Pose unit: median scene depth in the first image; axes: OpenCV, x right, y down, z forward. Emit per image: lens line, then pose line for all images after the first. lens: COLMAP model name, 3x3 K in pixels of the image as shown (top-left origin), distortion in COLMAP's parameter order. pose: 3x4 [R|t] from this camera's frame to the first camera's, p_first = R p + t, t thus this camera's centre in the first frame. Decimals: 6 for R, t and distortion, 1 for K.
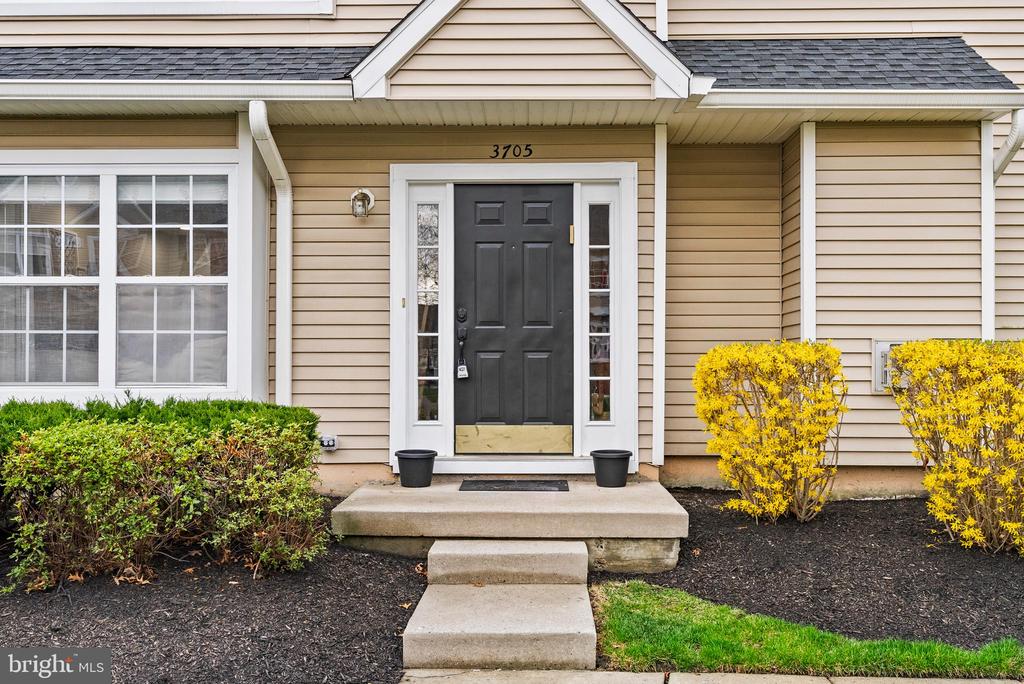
lens RADIAL K [[922.0, 0, 507.9], [0, 922.0, 363.2], [0, 0, 1]] dist [0.013861, -0.003234]
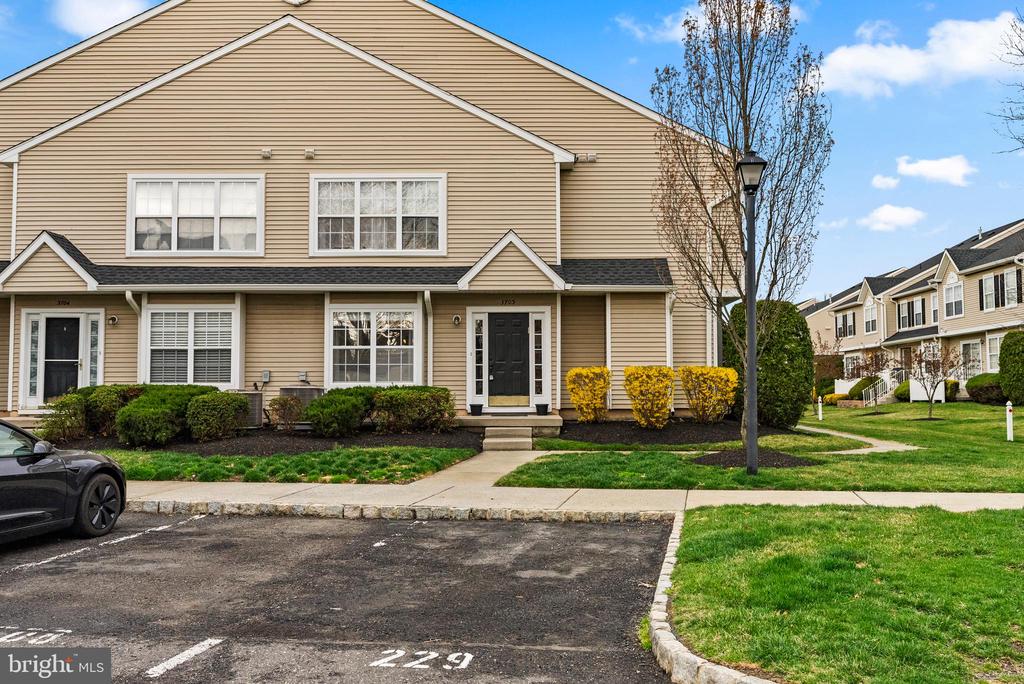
lens RADIAL K [[922.0, 0, 509.4], [0, 922.0, 342.6], [0, 0, 1]] dist [0.013861, -0.003234]
pose [[0.999736, -0.002532, 0.022837, -0.060008], [0.003721, 0.998630, -0.052201, 0.052362], [-0.022674, 0.052272, 0.998375, -1.973082]]
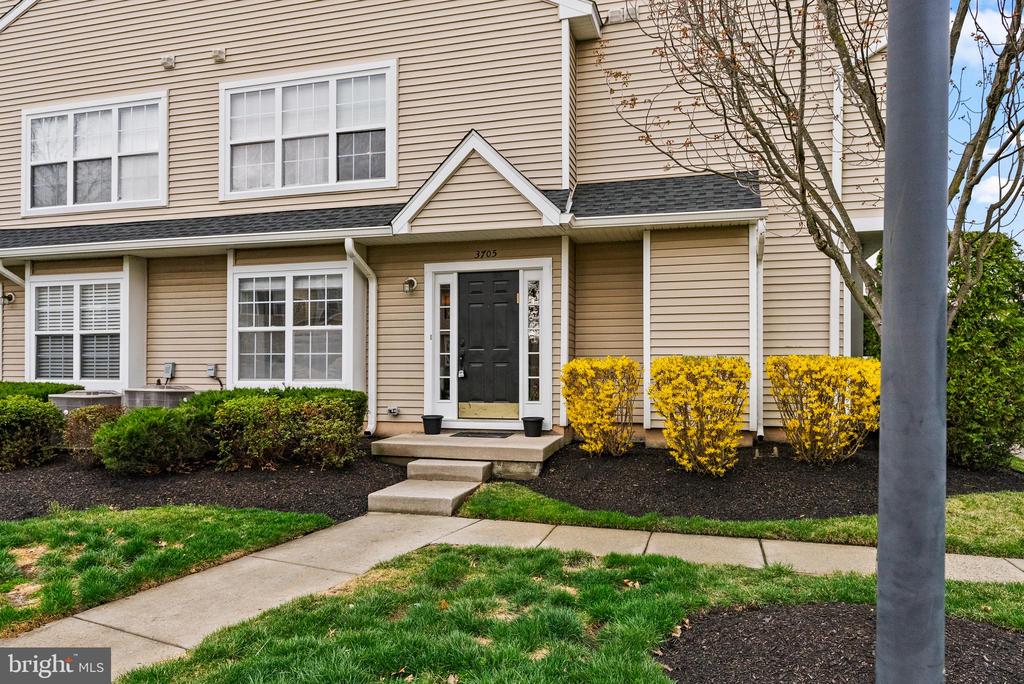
lens RADIAL K [[678.2, 0, 522.7], [0, 678.2, 364.9], [0, 0, 1]] dist [0.003114, -0.004438]
pose [[0.967892, -0.002227, -0.251355, 0.428755], [0.001518, 0.999994, -0.003015, -0.004544], [0.251360, 0.002536, 0.967890, -0.301437]]
